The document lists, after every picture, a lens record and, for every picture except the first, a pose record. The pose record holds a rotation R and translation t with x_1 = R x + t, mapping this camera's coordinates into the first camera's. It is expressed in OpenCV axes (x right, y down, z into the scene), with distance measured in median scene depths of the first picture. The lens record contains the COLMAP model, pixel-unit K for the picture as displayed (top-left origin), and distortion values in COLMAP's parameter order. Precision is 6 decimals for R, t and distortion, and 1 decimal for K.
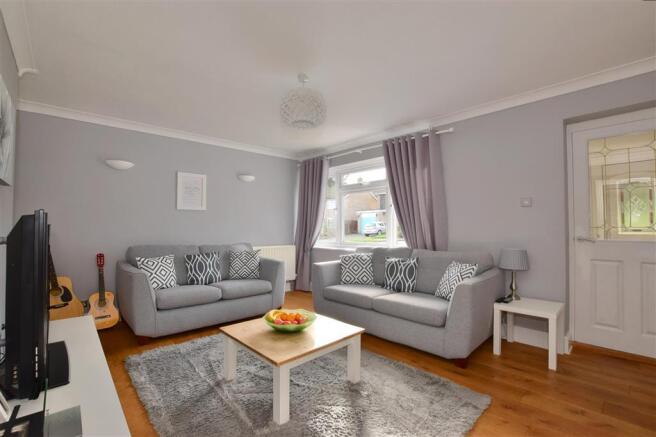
lens RADIAL K [[293.2, 0, 326.5], [0, 293.2, 222.1], [0, 0, 1]] dist [-0.029846, 0.002637]
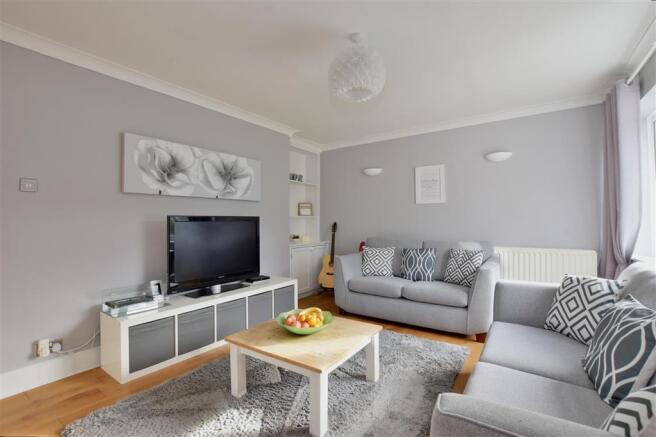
lens RADIAL K [[293.2, 0, 325.4], [0, 293.2, 216.8], [0, 0, 1]] dist [-0.029846, 0.002637]
pose [[0.216610, -0.021308, -0.976026, 0.429687], [0.021641, 0.999621, -0.017021, 0.011869], [0.976018, -0.017435, 0.216989, 0.466373]]
